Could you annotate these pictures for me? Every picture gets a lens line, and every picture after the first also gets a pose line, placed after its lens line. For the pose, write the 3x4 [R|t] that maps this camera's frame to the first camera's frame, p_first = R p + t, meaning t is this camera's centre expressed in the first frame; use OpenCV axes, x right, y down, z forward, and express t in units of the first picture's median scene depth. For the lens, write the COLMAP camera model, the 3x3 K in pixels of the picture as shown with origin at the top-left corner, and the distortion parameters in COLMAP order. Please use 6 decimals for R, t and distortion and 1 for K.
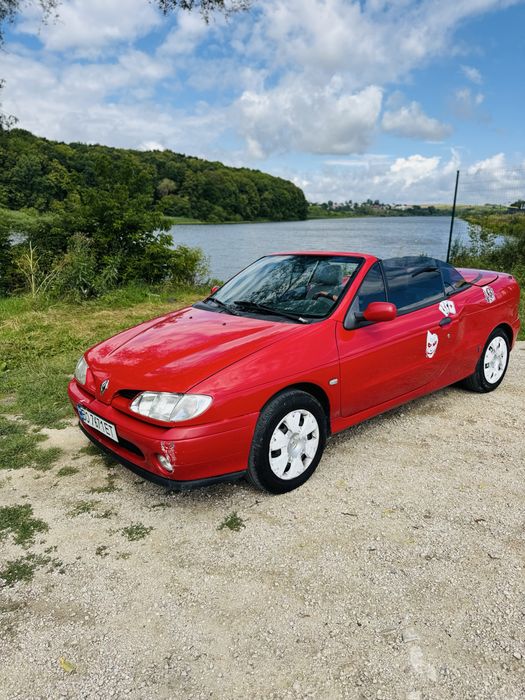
lens RADIAL K [[513.8, 0, 265.6], [0, 513.8, 343.6], [0, 0, 1]] dist [0.046216, -0.052582]
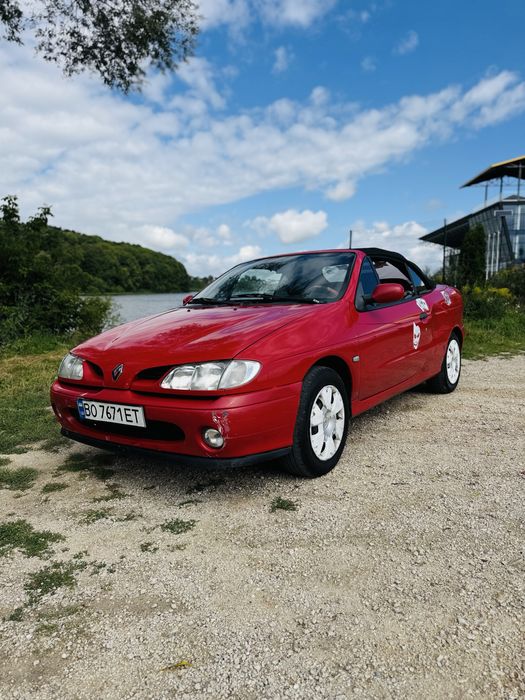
lens RADIAL K [[510.2, 0, 258.8], [0, 510.2, 339.8], [0, 0, 1]] dist [0.047408, -0.057194]
pose [[0.969272, -0.022022, 0.245005, -0.269988], [0.062487, 0.985357, -0.158639, 0.170537], [-0.237924, 0.169074, 0.956455, 0.087888]]
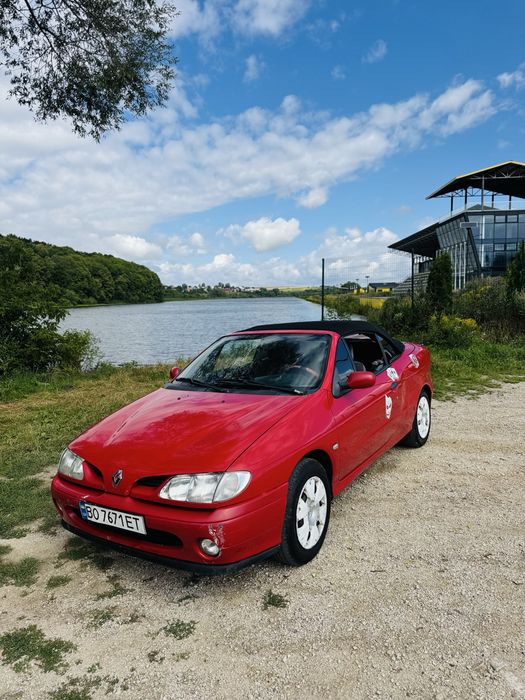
lens RADIAL K [[515.2, 0, 260.3], [0, 515.2, 343.5], [0, 0, 1]] dist [0.009237, -0.005088]
pose [[0.954119, -0.041461, 0.296542, -0.308016], [0.086662, 0.986217, -0.140946, -0.002381], [-0.286611, 0.160178, 0.944562, -0.008424]]
